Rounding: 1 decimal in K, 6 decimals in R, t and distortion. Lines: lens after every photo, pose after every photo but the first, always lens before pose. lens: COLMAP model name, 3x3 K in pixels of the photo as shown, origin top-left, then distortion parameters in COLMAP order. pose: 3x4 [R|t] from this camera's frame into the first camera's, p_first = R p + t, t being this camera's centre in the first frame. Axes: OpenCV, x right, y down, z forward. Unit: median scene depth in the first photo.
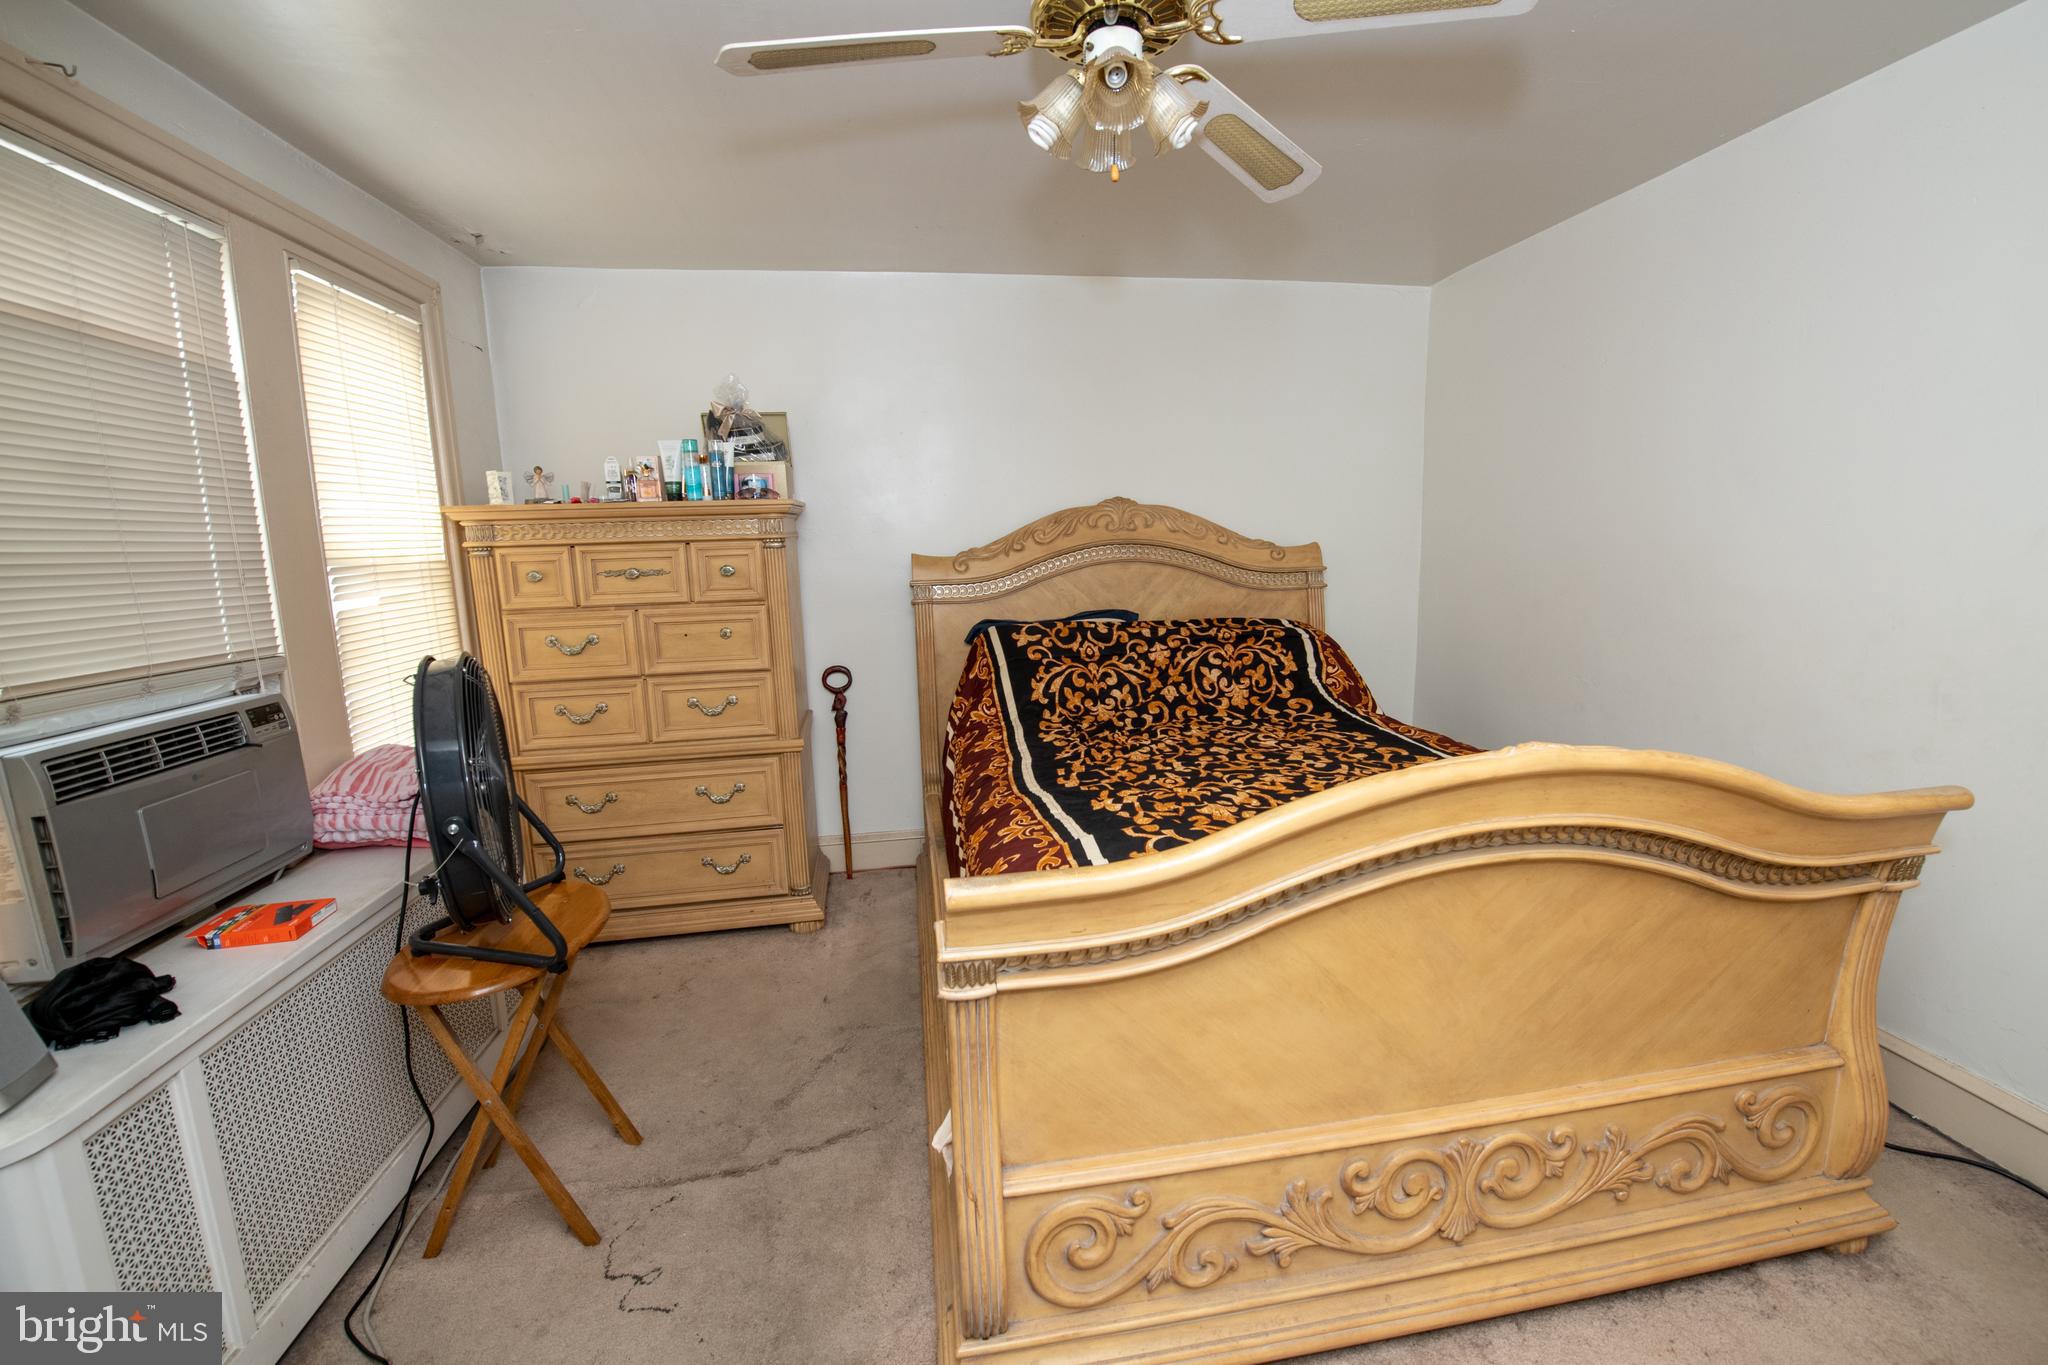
lens RADIAL K [[857.6, 0, 1002.6], [0, 857.6, 663.9], [0, 0, 1]] dist [-0.016911, -0.002166]
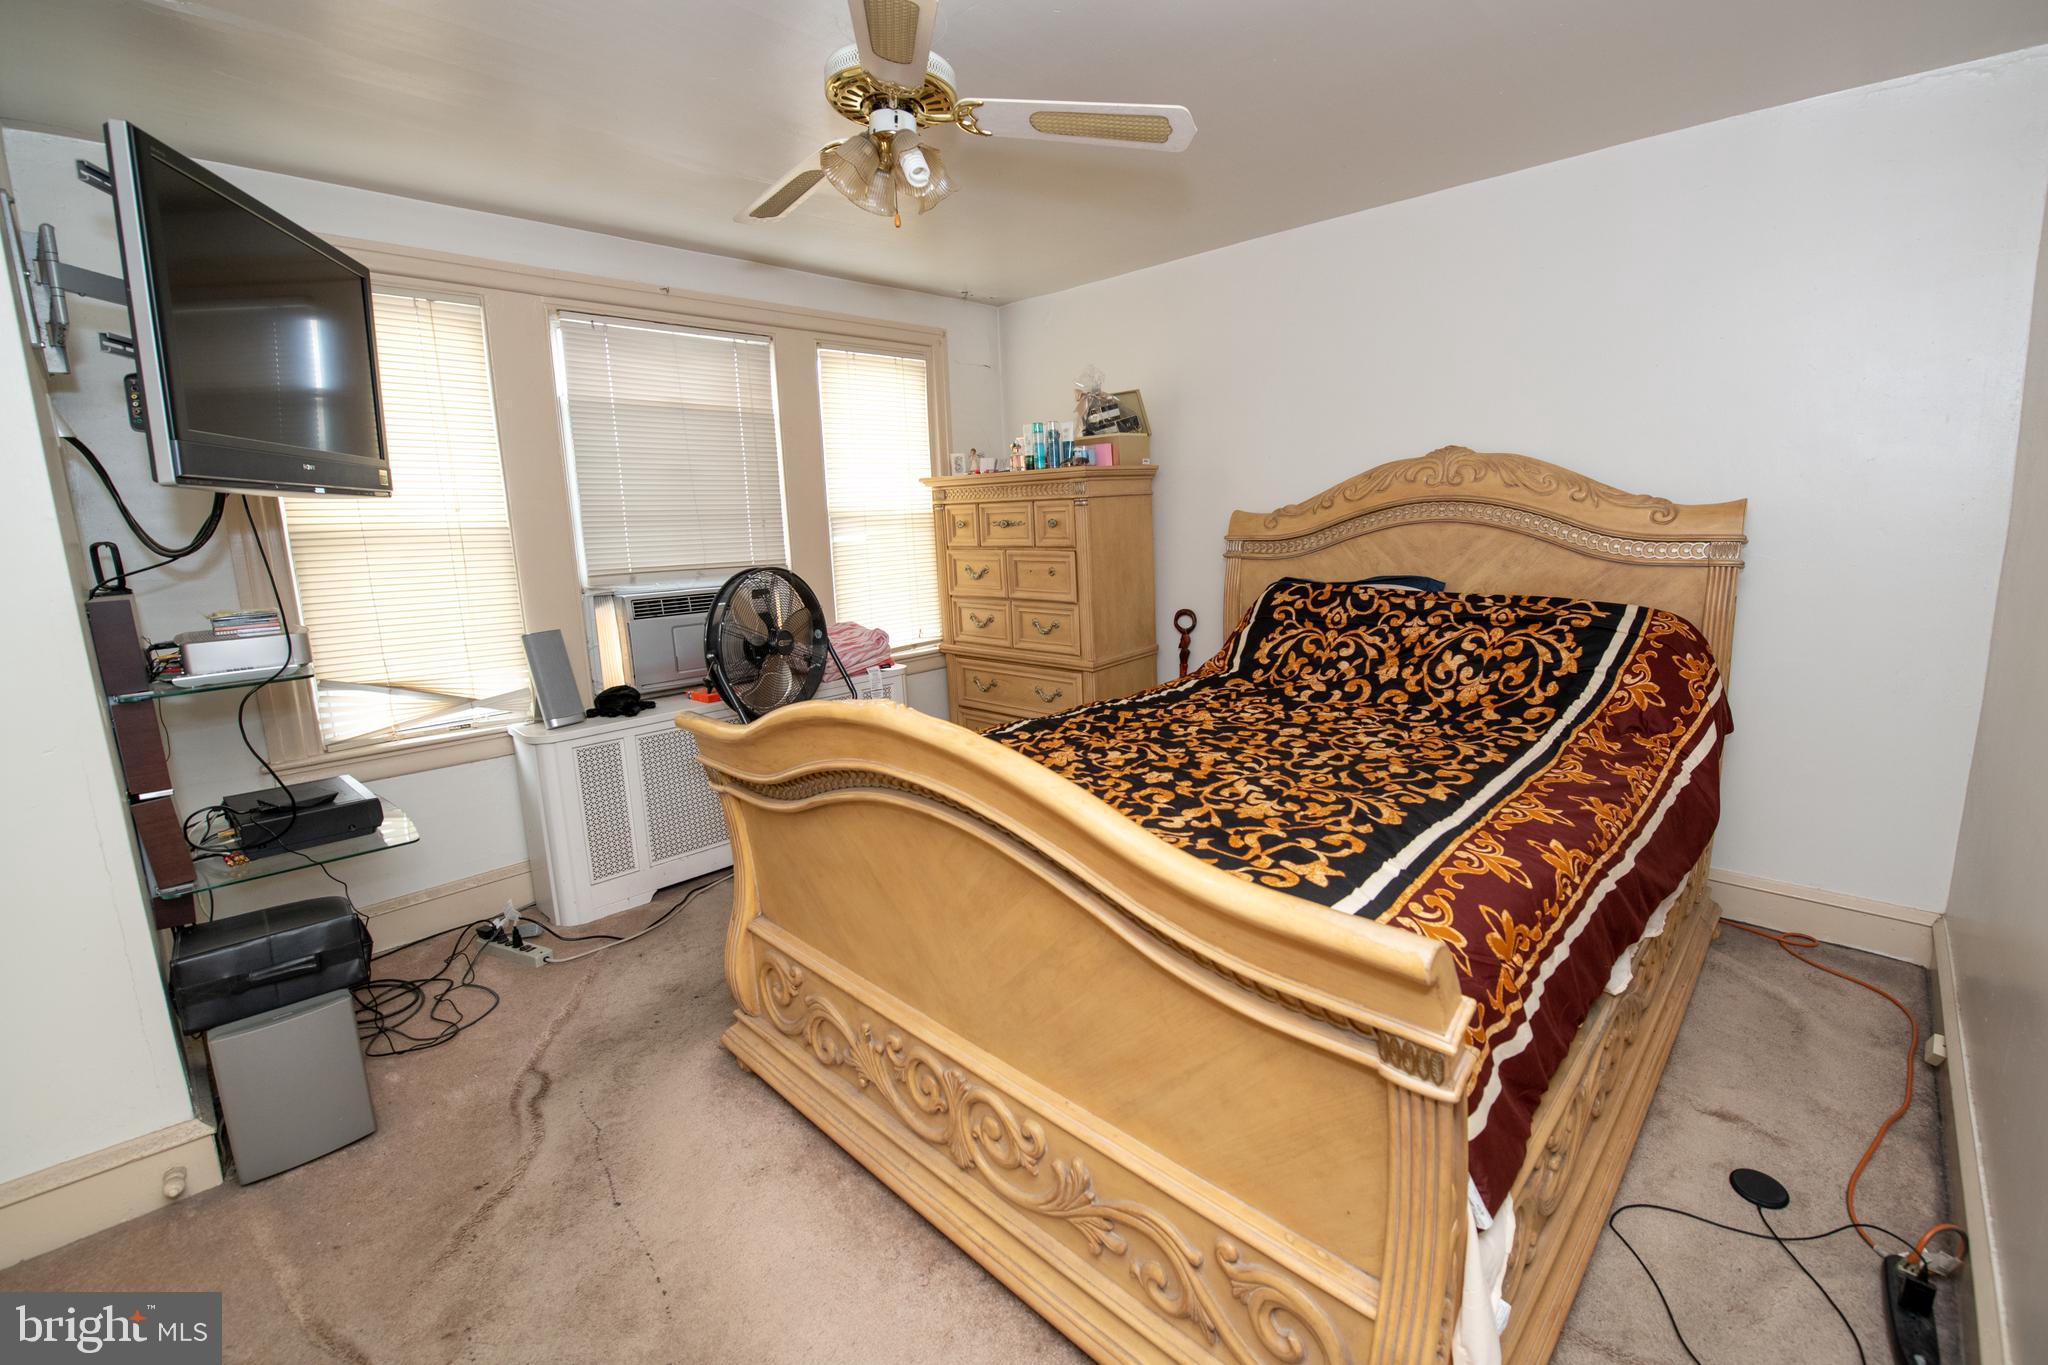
lens RADIAL K [[825.0, 0, 1030.3], [0, 825.0, 637.2], [0, 0, 1]] dist [-0.014217, -0.000171]
pose [[0.622351, 0.126857, -0.772390, 0.589723], [-0.098083, 0.991641, 0.083836, -0.036160], [0.776569, 0.023583, 0.629591, 0.178631]]
